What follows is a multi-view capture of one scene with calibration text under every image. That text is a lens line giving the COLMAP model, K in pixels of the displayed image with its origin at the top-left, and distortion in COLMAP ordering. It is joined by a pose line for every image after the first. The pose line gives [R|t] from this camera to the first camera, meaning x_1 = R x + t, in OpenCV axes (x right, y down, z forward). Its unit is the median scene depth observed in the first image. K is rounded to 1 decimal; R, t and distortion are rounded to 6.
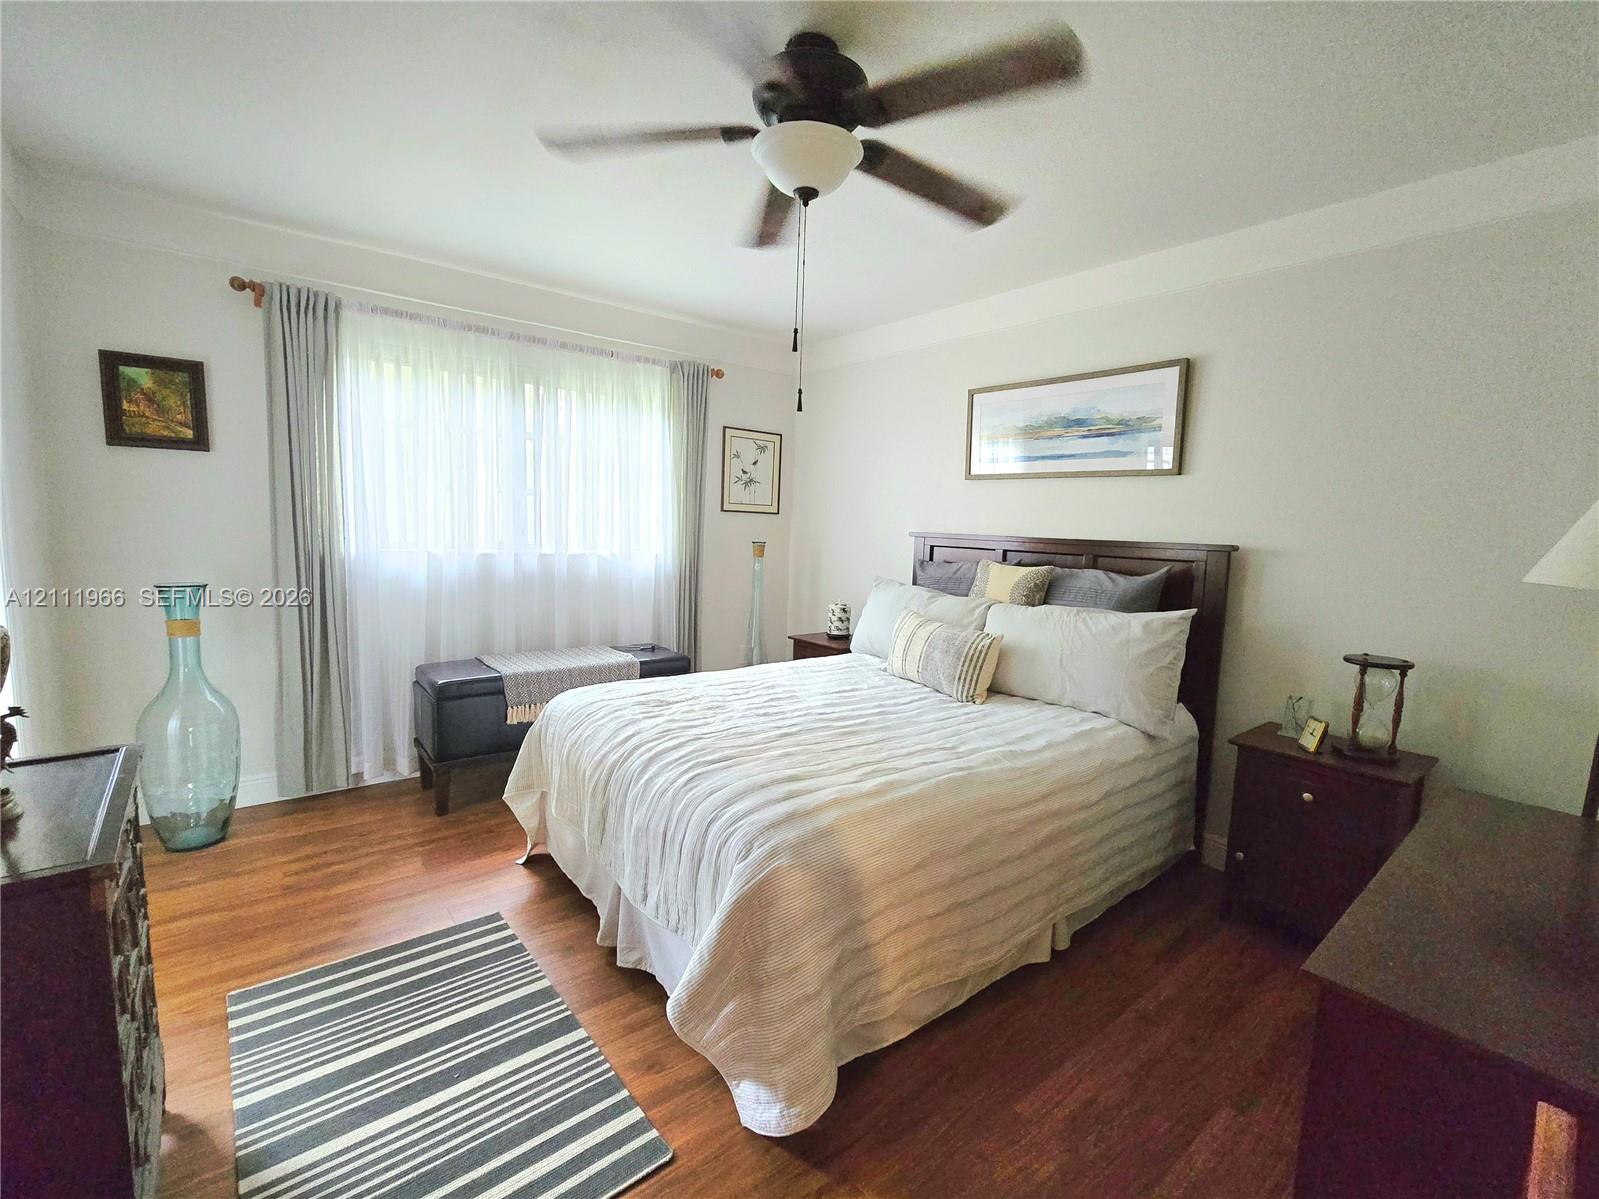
lens RADIAL K [[647.3, 0, 838.5], [0, 647.3, 591.1], [0, 0, 1]] dist [-0.000133, -0.000250]
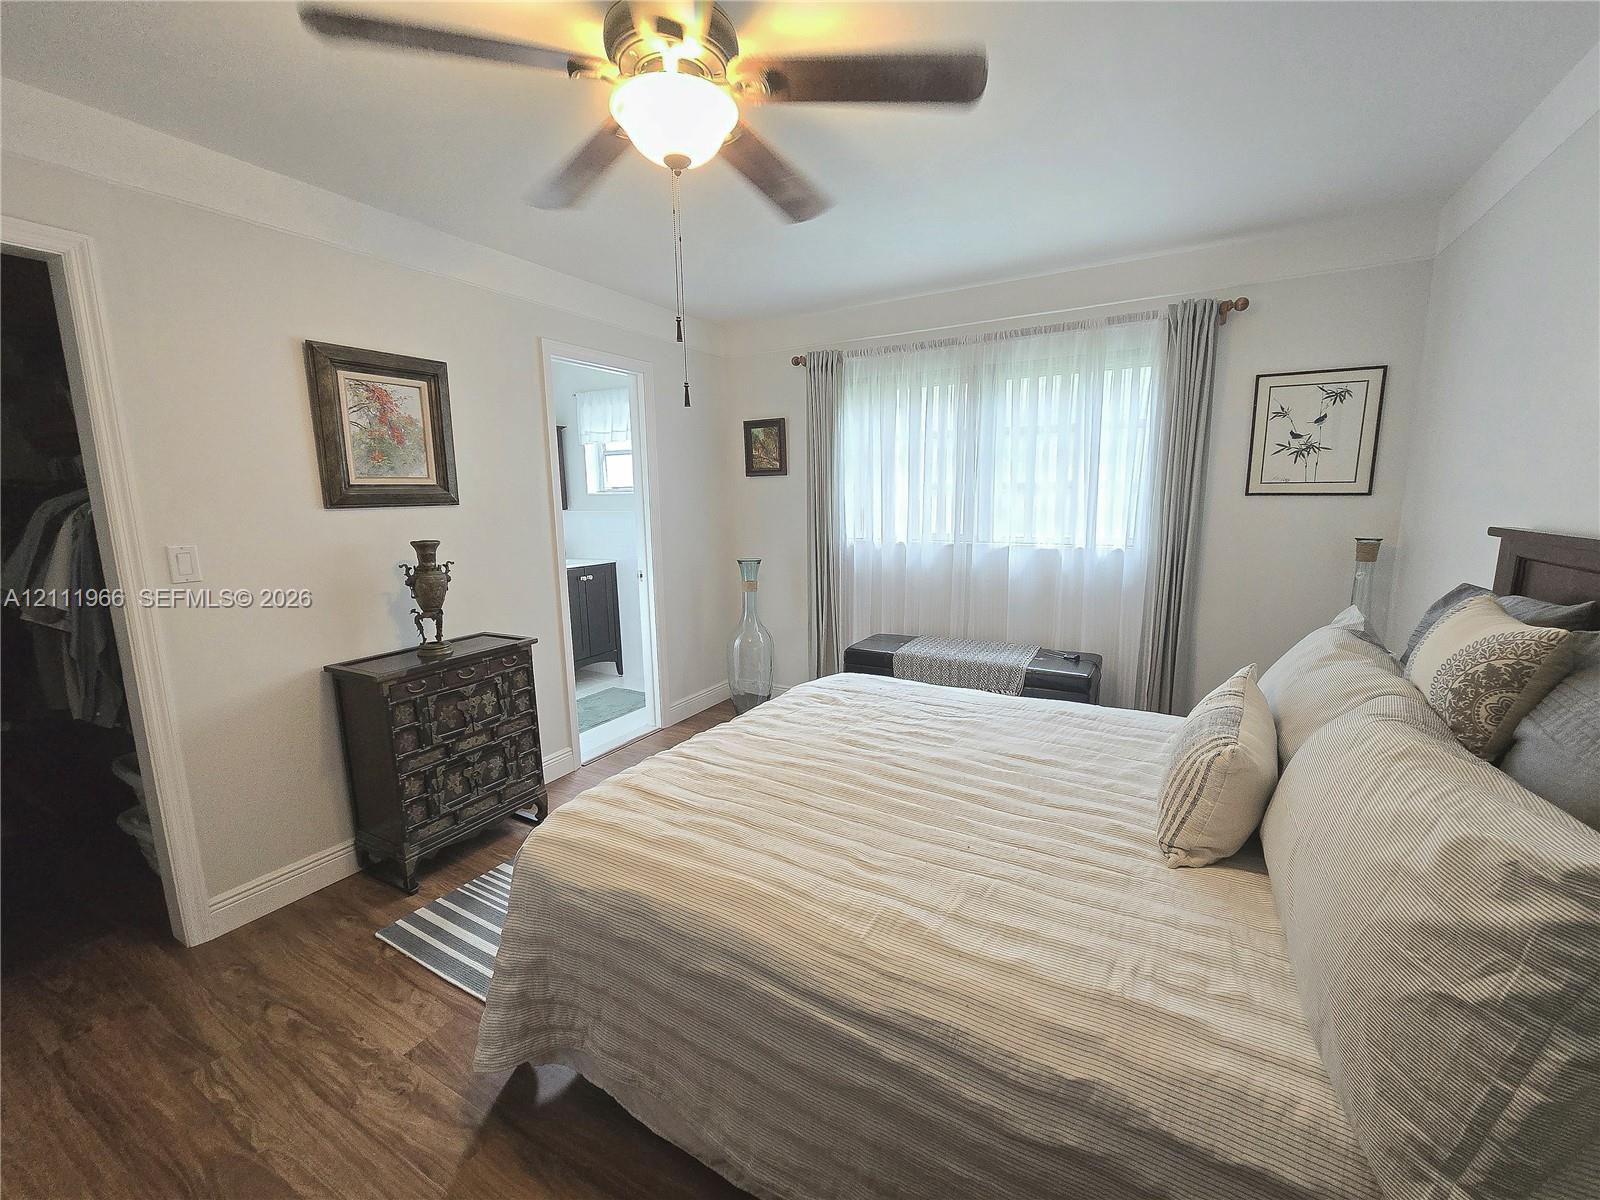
lens RADIAL K [[647.7, 0, 832.4], [0, 647.7, 592.0], [0, 0, 1]] dist [-0.000133, -0.000250]
pose [[0.395189, 0.096369, -0.913531, 0.547360], [-0.073702, 0.994602, 0.073039, -0.061037], [0.915638, 0.038465, 0.400158, 0.514712]]
